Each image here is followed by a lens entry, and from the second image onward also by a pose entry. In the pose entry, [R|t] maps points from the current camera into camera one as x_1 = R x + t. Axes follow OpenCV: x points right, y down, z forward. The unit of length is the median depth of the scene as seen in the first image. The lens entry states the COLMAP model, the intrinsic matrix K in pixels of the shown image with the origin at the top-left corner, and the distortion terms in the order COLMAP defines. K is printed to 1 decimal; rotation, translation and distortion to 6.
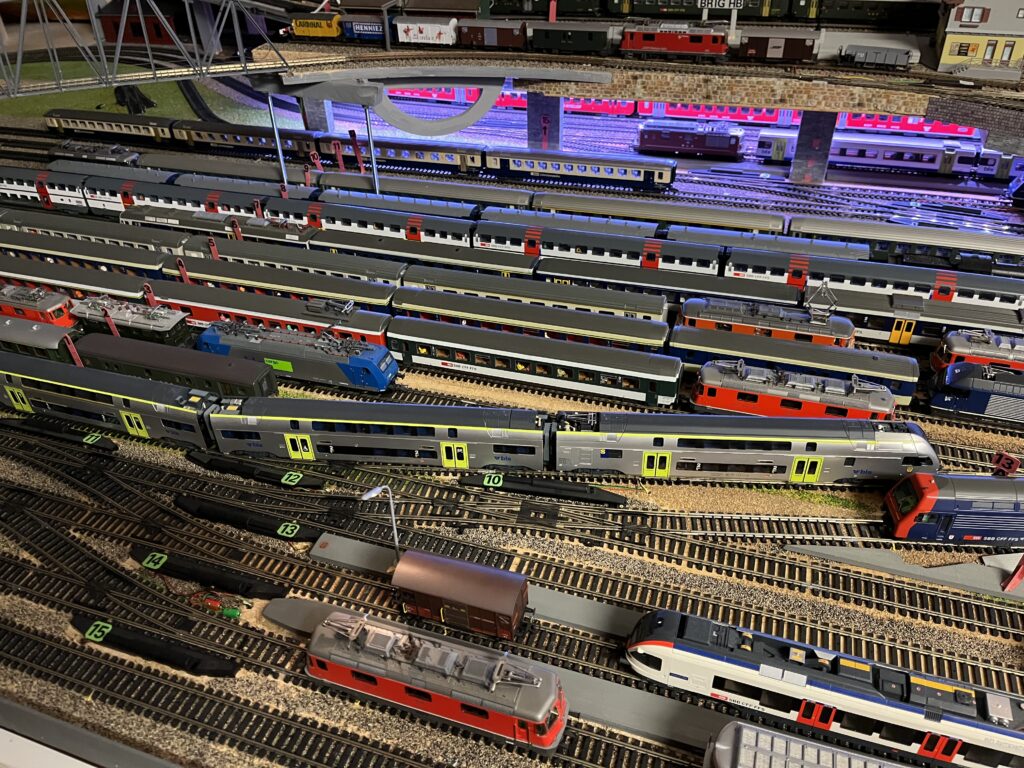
lens RADIAL K [[779.6, 0, 509.0], [0, 779.6, 386.9], [0, 0, 1]] dist [0.056557, -0.089899]
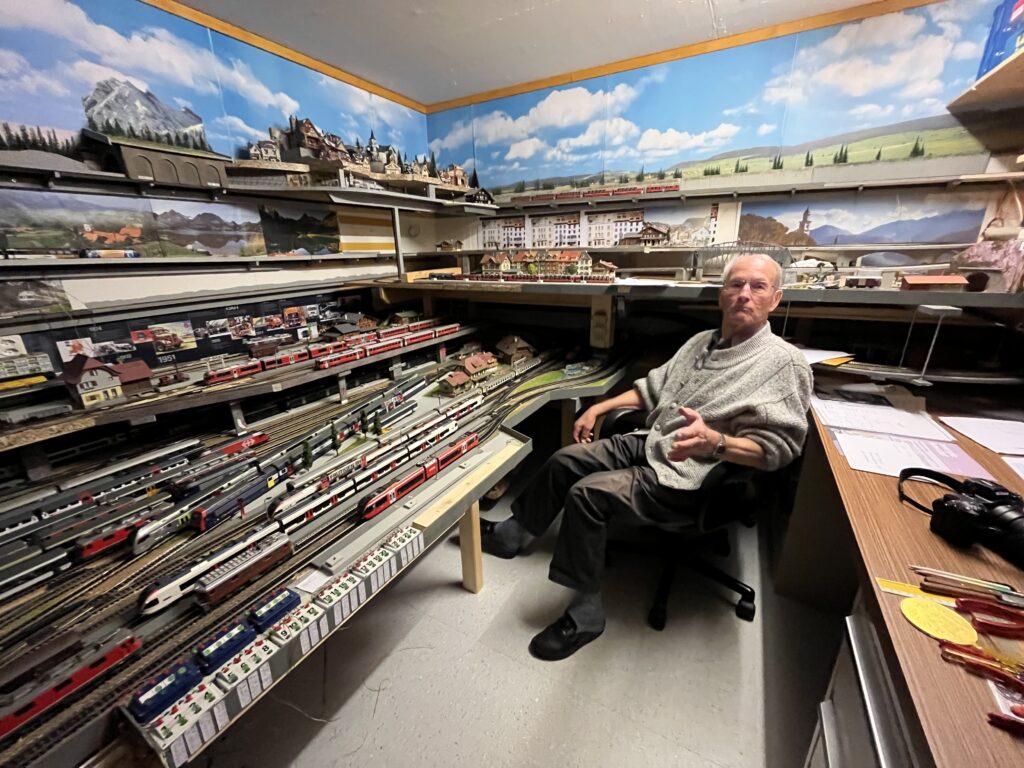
lens RADIAL K [[415.5, 0, 511.5], [0, 415.5, 385.7], [0, 0, 1]] dist [-0.003928, -0.000797]
pose [[0.183763, -0.267940, 0.945748, -0.420122], [0.598506, 0.793727, 0.108579, 0.191864], [-0.779758, 0.546083, 0.306222, -0.460546]]
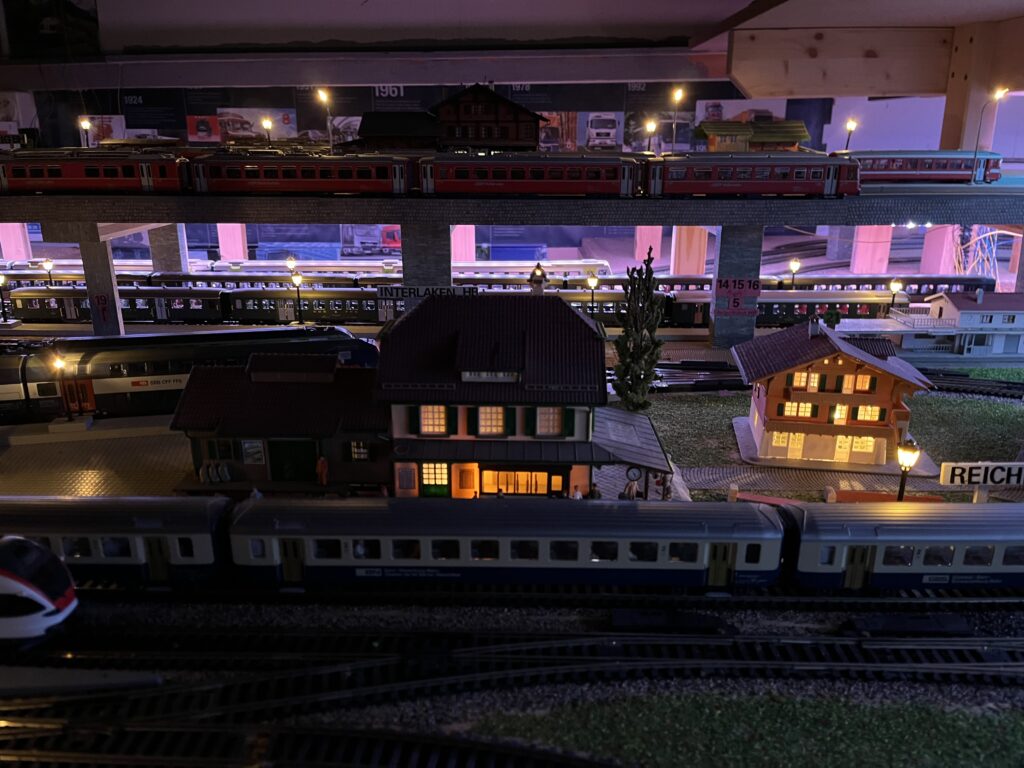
lens RADIAL K [[779.6, 0, 510.6], [0, 779.6, 387.3], [0, 0, 1]] dist [0.056557, -0.089899]
pose [[0.948919, -0.054817, 0.310721, 1.460120], [0.155527, 0.938105, -0.309467, 0.425258], [-0.274525, 0.341985, 0.898711, -0.209748]]
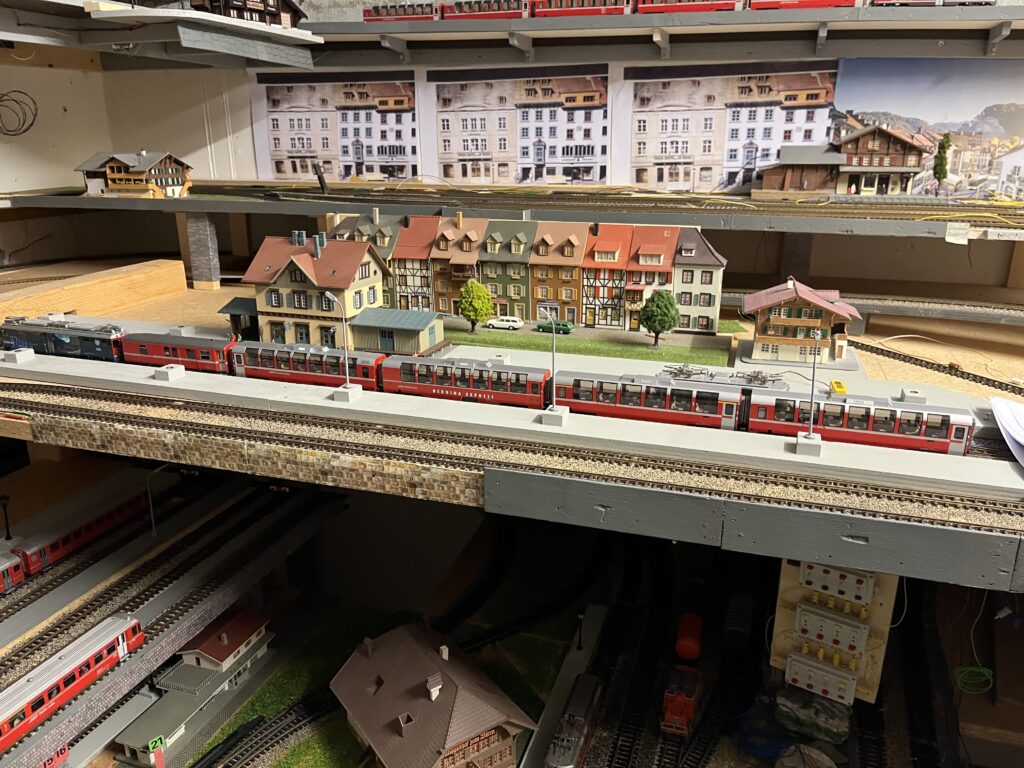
lens RADIAL K [[779.6, 0, 516.0], [0, 779.6, 389.1], [0, 0, 1]] dist [0.056557, -0.089899]
pose [[-0.014955, -0.261467, 0.965097, 1.257667], [0.597872, 0.771314, 0.218231, -0.178867], [-0.801452, 0.580267, 0.144789, -0.284158]]
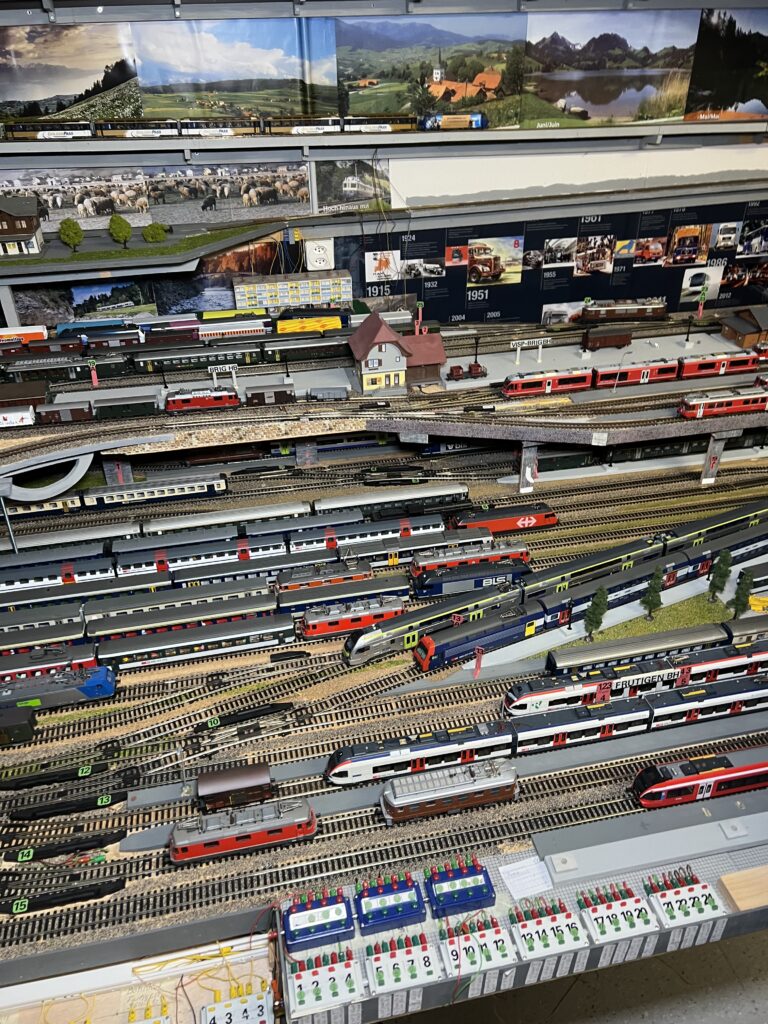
lens RADIAL K [[773.1, 0, 388.4], [0, 773.1, 508.1], [0, 0, 1]] dist [0.049697, -0.057591]
pose [[0.854929, -0.249992, 0.454533, -0.261675], [0.293010, 0.955771, -0.025451, -0.126885], [-0.428067, 0.154942, 0.890366, -0.540195]]
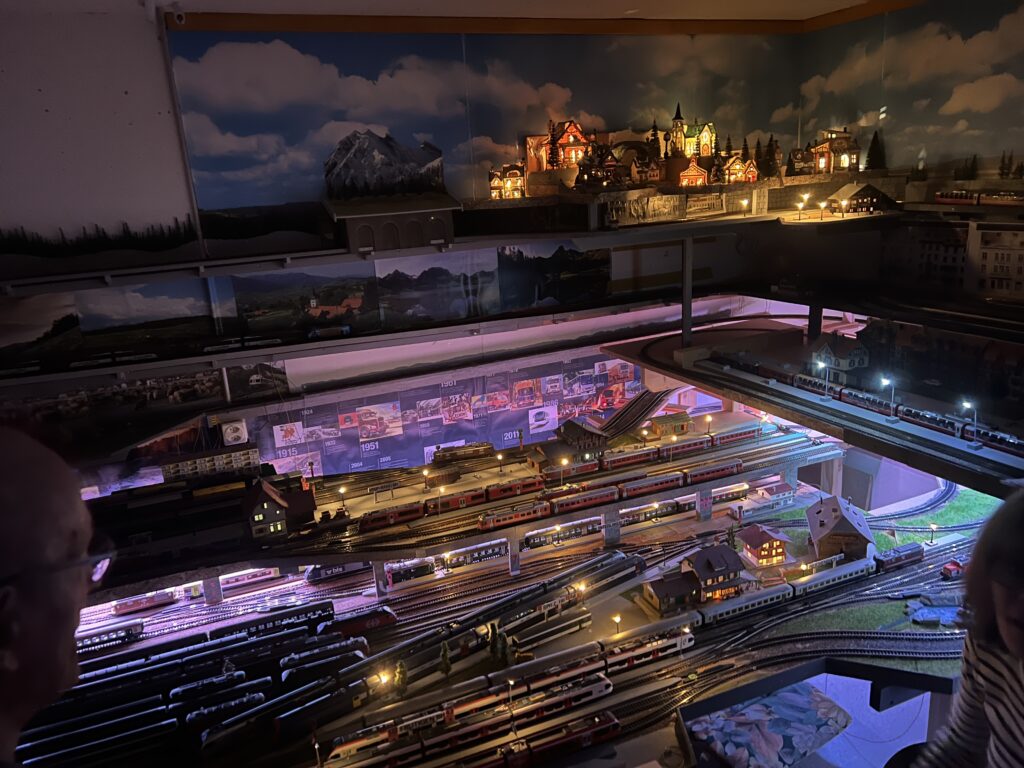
lens RADIAL K [[773.1, 0, 506.5], [0, 773.1, 392.2], [0, 0, 1]] dist [0.049697, -0.057591]
pose [[0.749292, -0.184524, 0.636012, -0.282031], [0.421093, 0.873992, -0.242525, 0.076621], [-0.511118, 0.449543, 0.732578, -1.363114]]
